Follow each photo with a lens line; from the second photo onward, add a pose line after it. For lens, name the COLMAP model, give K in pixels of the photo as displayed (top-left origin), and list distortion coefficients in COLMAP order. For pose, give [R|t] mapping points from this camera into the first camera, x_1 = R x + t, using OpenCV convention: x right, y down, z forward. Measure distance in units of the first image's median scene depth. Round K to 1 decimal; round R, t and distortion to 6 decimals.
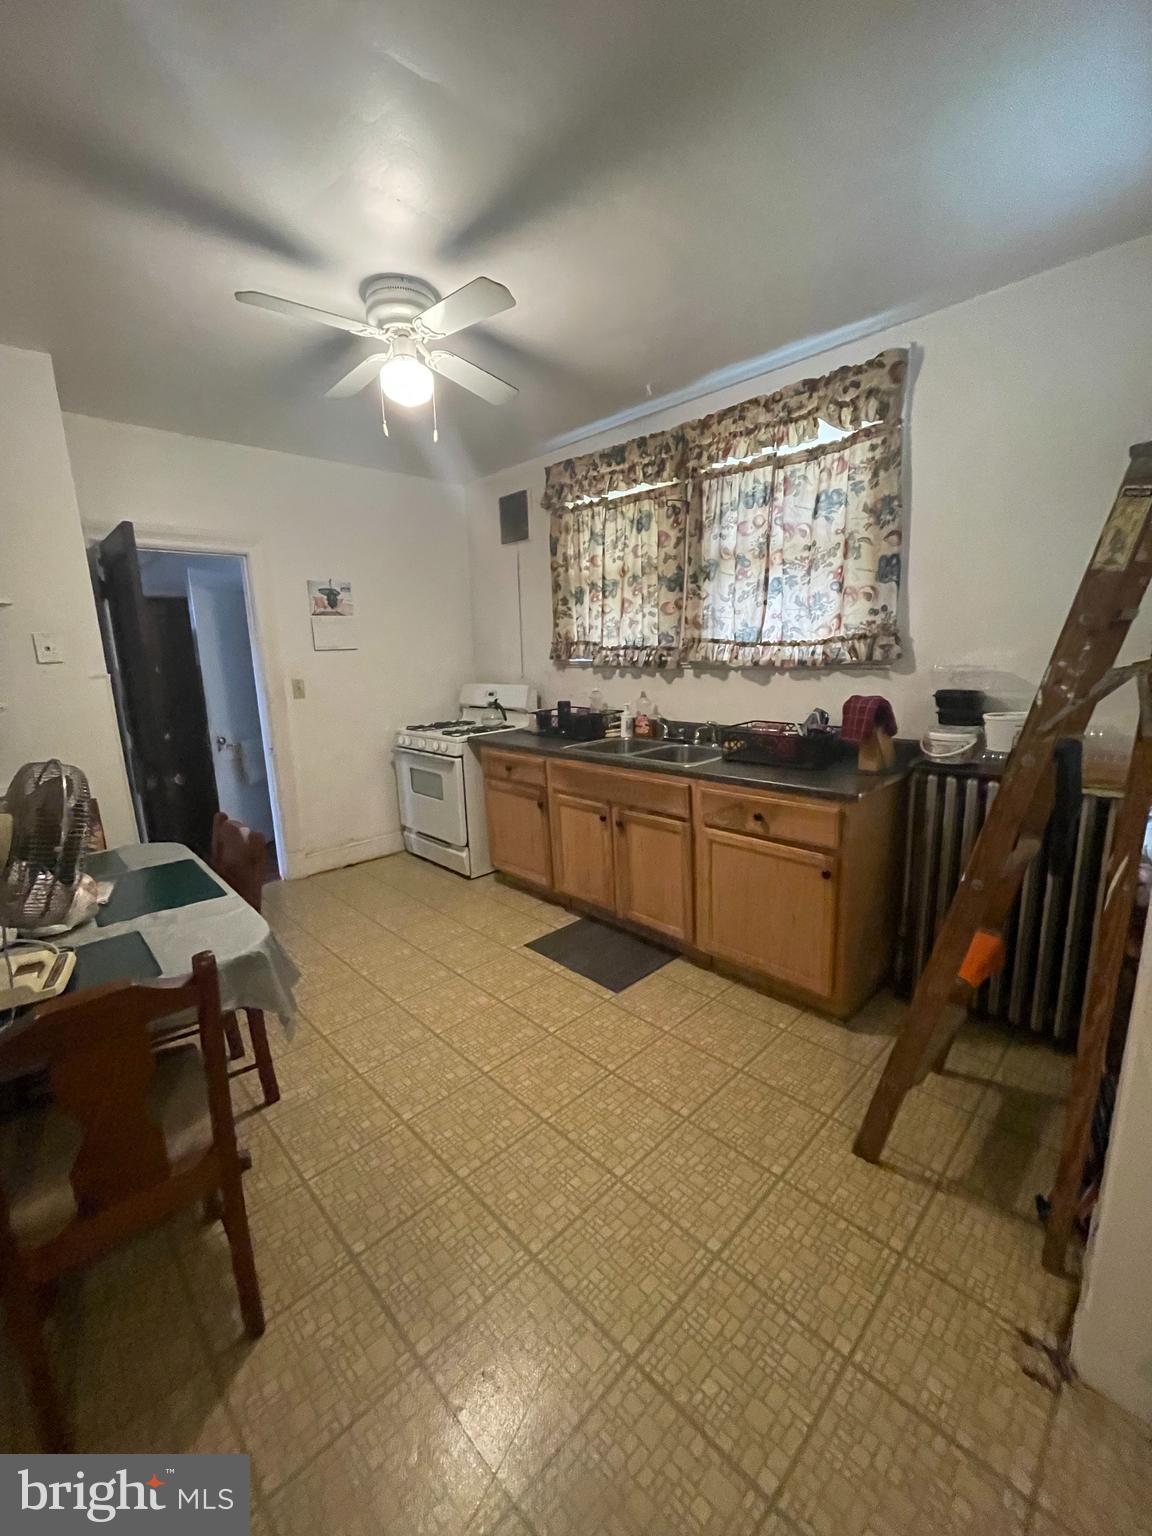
lens RADIAL K [[618.4, 0, 569.2], [0, 618.4, 766.2], [0, 0, 1]] dist [-0.006614, 0.002692]
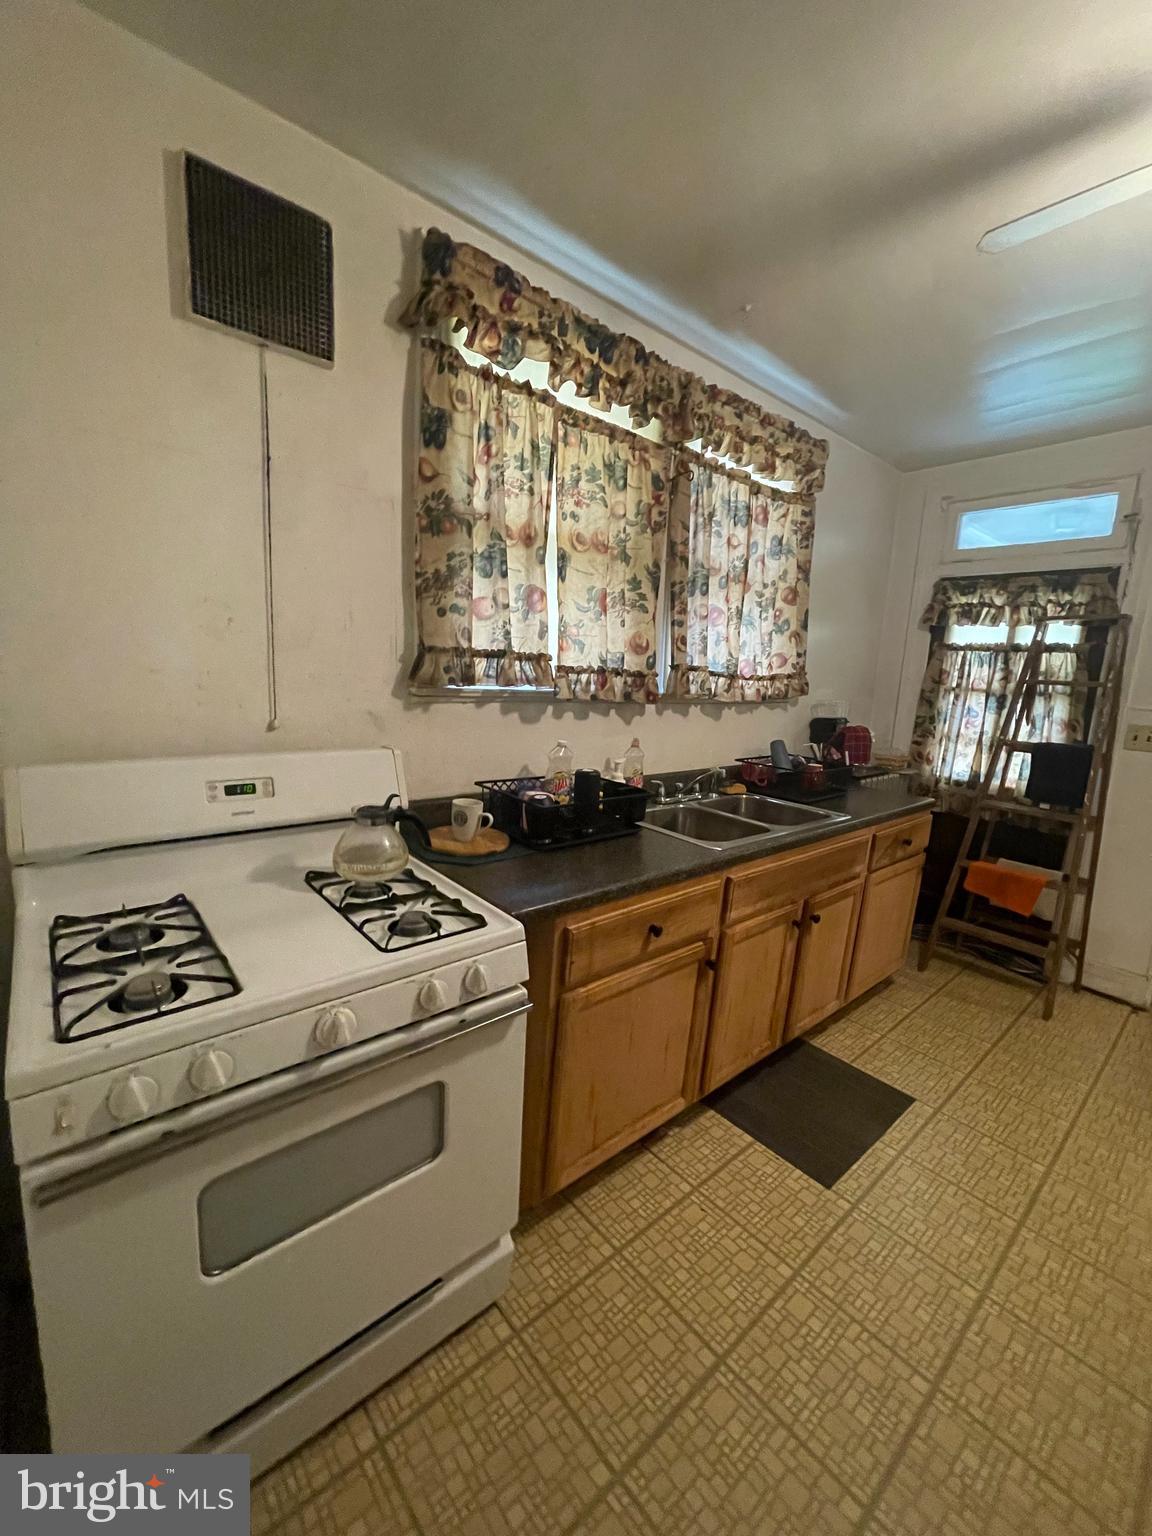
lens RADIAL K [[618.4, 0, 567.4], [0, 618.4, 771.1], [0, 0, 1]] dist [-0.006614, 0.002692]
pose [[0.061379, -0.128880, 0.989759, -0.563086], [0.145352, 0.982211, 0.118884, -0.181894], [-0.987474, 0.136567, 0.079020, 1.059190]]
